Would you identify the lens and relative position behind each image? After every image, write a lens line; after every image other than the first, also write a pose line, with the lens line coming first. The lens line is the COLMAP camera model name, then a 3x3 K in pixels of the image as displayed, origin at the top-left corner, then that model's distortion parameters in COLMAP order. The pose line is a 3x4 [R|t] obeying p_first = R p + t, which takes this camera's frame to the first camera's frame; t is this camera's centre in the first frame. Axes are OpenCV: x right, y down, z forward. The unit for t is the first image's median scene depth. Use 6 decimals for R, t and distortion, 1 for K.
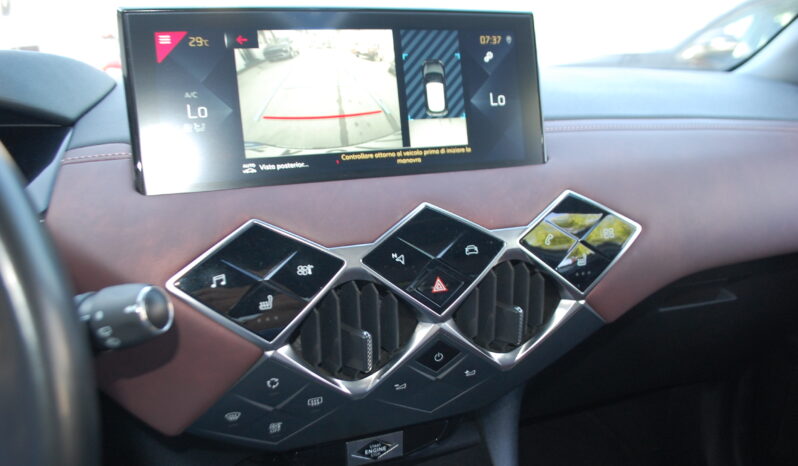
lens RADIAL K [[618.3, 0, 397.5], [0, 618.3, 251.5], [0, 0, 1]] dist [-0.078132, 0.000493]
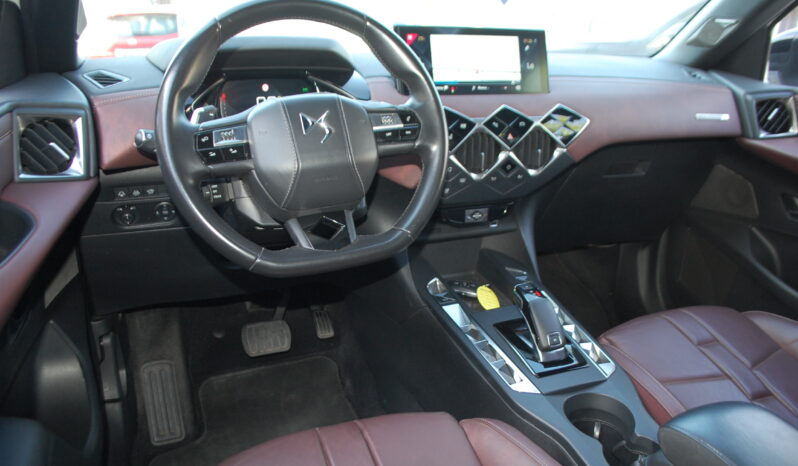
lens RADIAL K [[635.3, 0, 410.7], [0, 635.3, 232.1], [0, 0, 1]] dist [-0.075499, -0.000335]
pose [[0.998071, 0.009066, 0.061418, -0.495407], [-0.008423, 0.999907, -0.010713, 0.476524], [-0.061509, 0.010175, 0.998055, -1.566459]]
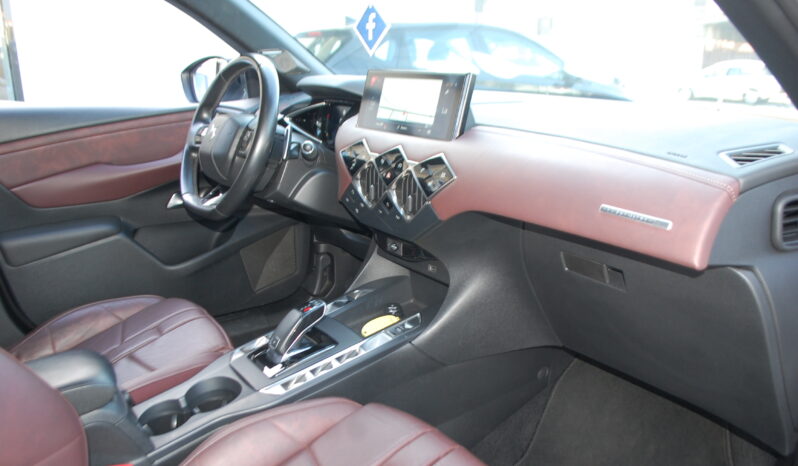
lens RADIAL K [[635.3, 0, 410.7], [0, 635.3, 232.1], [0, 0, 1]] dist [-0.075499, -0.000335]
pose [[0.300995, 0.260701, -0.917299, 2.622254], [-0.307063, 0.937172, 0.165592, -0.194740], [0.902837, 0.231827, 0.362136, 0.162286]]
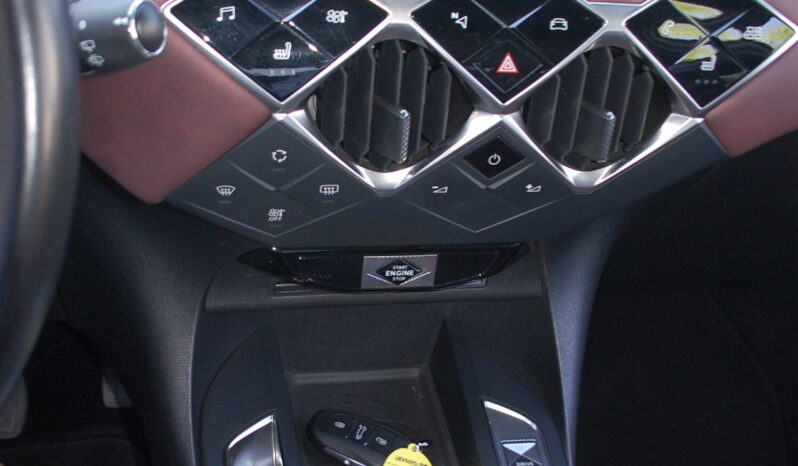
lens RADIAL K [[932.3, 0, 409.7], [0, 932.3, 236.2], [0, 0, 1]] dist [-0.082105, -0.008958]
pose [[0.985975, 0.153079, -0.066483, 0.055993], [-0.137661, 0.971178, 0.194582, 0.053848], [0.094353, -0.182701, 0.978631, -0.170820]]
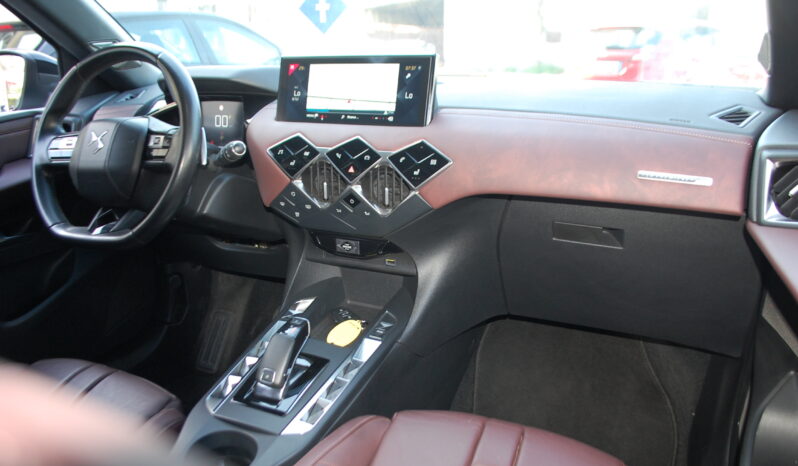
lens RADIAL K [[635.3, 0, 410.7], [0, 635.3, 232.1], [0, 0, 1]] dist [-0.075499, -0.000335]
pose [[0.717769, 0.196820, -0.667885, 1.930876], [-0.209035, 0.975881, 0.062935, 0.088387], [0.664163, 0.094439, 0.741599, -0.665822]]
